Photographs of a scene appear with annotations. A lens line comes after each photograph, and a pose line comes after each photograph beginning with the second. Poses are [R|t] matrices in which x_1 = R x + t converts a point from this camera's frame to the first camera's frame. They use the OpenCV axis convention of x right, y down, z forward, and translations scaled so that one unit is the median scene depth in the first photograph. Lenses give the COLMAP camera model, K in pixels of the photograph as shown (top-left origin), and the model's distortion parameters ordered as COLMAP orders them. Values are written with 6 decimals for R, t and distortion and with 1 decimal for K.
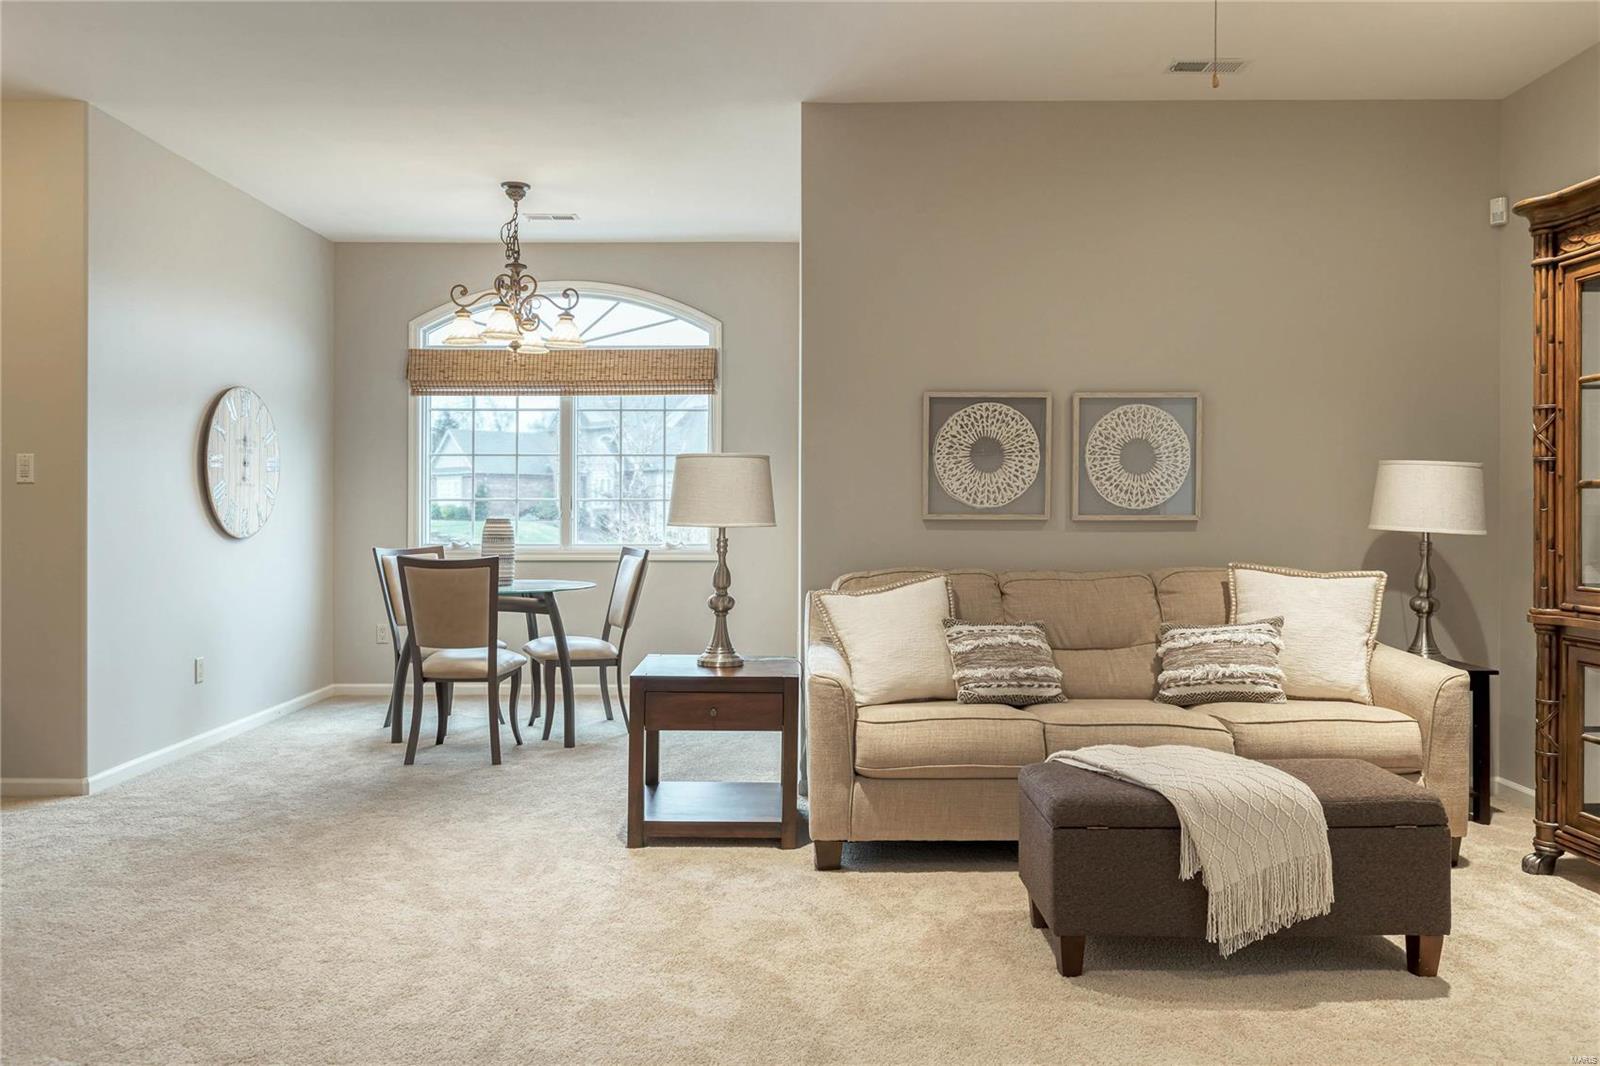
lens RADIAL K [[1151.5, 0, 800.0], [0, 1151.5, 533.0], [0, 0, 1]] dist [-0.002870, -0.000974]
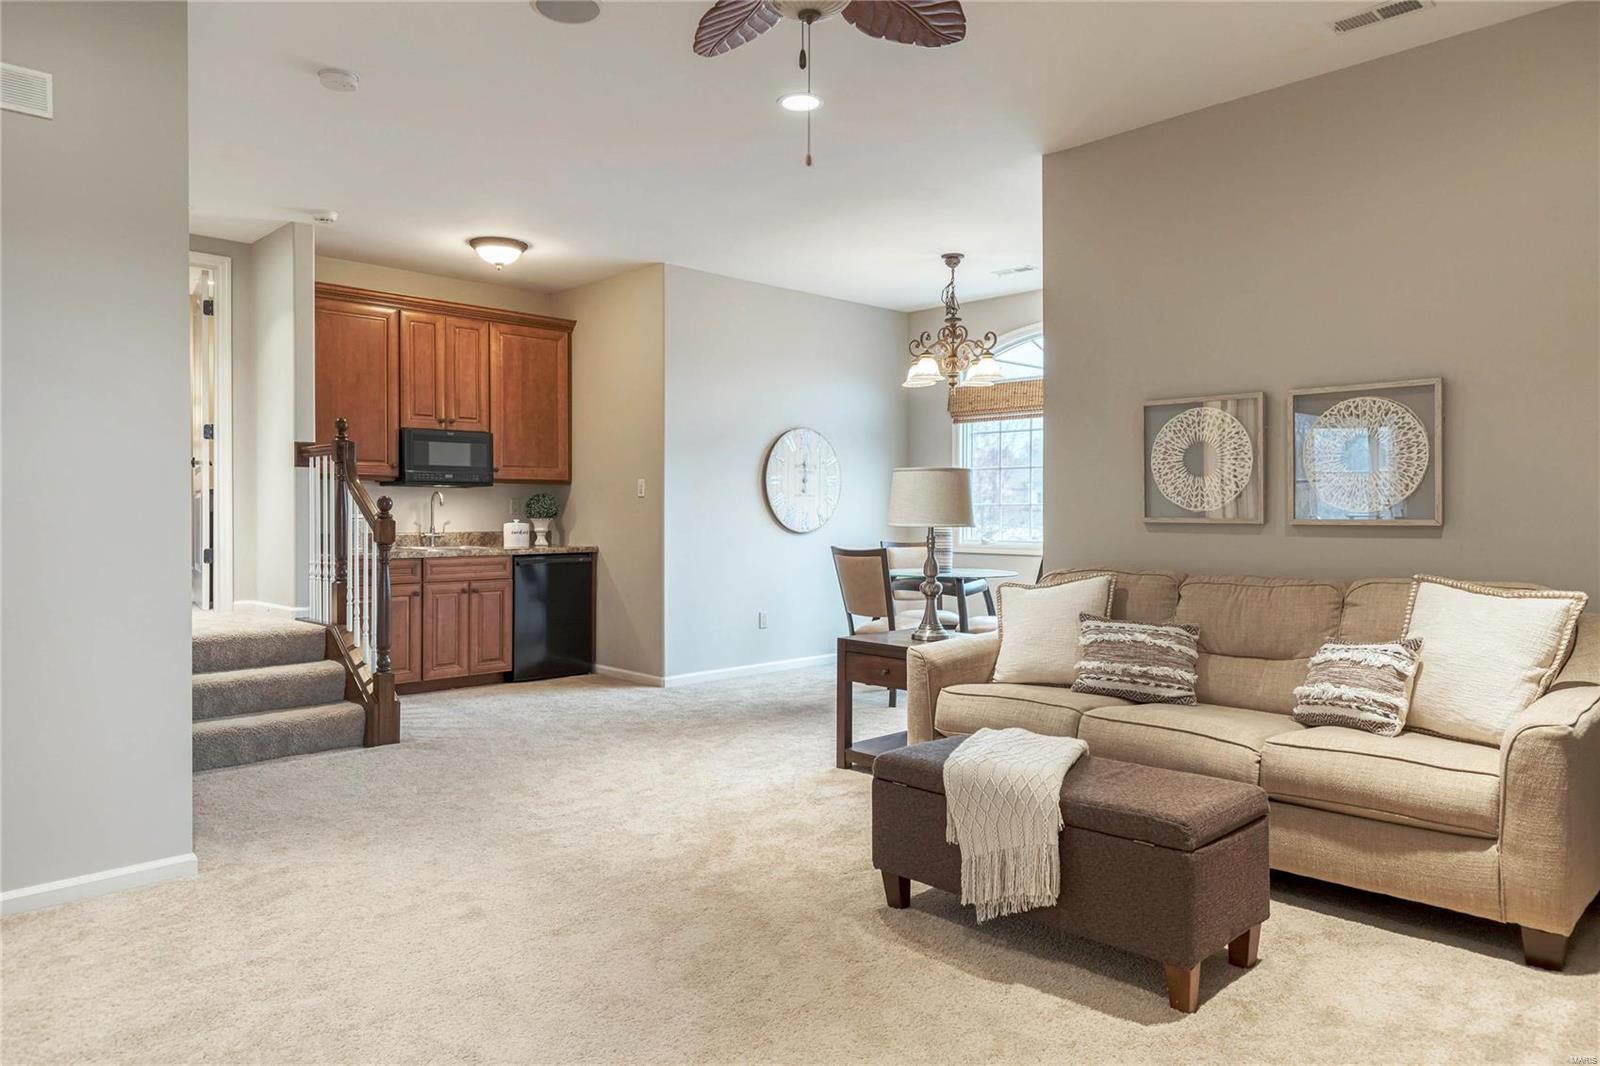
lens RADIAL K [[1034.5, 0, 800.0], [0, 1034.5, 533.0], [0, 0, 1]] dist [0.007116, -0.001738]
pose [[0.699367, 0.014284, -0.714620, 0.637380], [-0.014484, 0.999878, 0.005811, -0.003428], [0.714616, 0.006286, 0.699489, 0.125543]]
